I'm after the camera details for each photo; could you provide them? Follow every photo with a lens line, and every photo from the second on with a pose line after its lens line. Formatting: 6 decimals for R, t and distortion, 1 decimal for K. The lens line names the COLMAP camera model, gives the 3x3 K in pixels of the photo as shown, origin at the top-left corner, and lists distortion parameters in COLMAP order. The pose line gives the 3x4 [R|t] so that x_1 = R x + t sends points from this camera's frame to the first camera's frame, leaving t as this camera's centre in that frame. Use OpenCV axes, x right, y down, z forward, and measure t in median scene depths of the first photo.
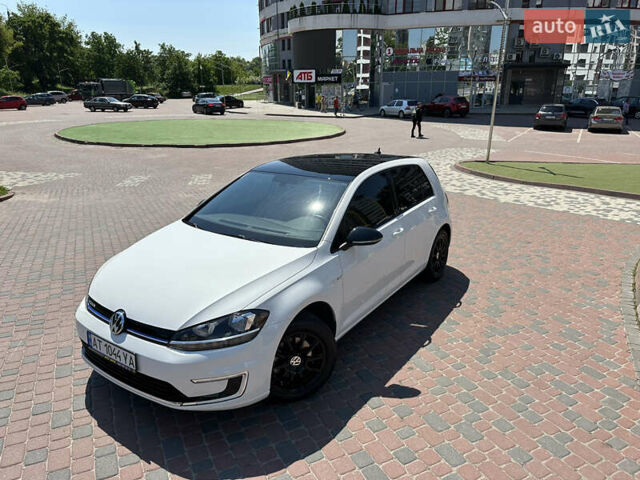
lens RADIAL K [[451.9, 0, 320.0], [0, 451.9, 240.0], [0, 0, 1]] dist [0.031707, -0.040647]
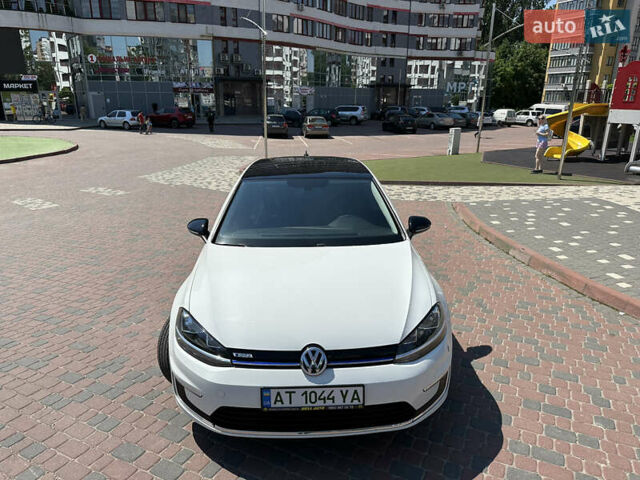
lens RADIAL K [[449.7, 0, 318.5], [0, 449.7, 242.5], [0, 0, 1]] dist [0.028288, -0.038385]
pose [[0.810242, -0.164915, 0.562415, -0.058039], [0.174800, 0.983920, 0.036687, -0.003951], [-0.559422, 0.068584, 0.826041, 0.020394]]
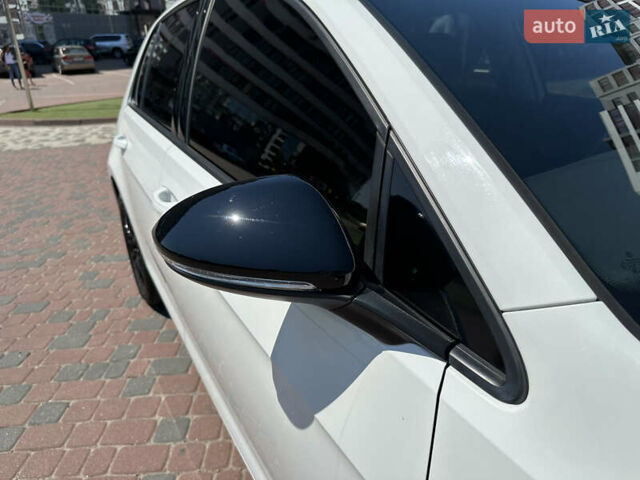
lens RADIAL K [[451.9, 0, 320.0], [0, 451.9, 240.0], [0, 0, 1]] dist [0.031707, -0.040647]
pose [[0.432105, -0.373561, 0.820815, -0.037603], [0.300118, 0.917860, 0.259735, -0.010894], [-0.850420, 0.134108, 0.508724, 0.097089]]
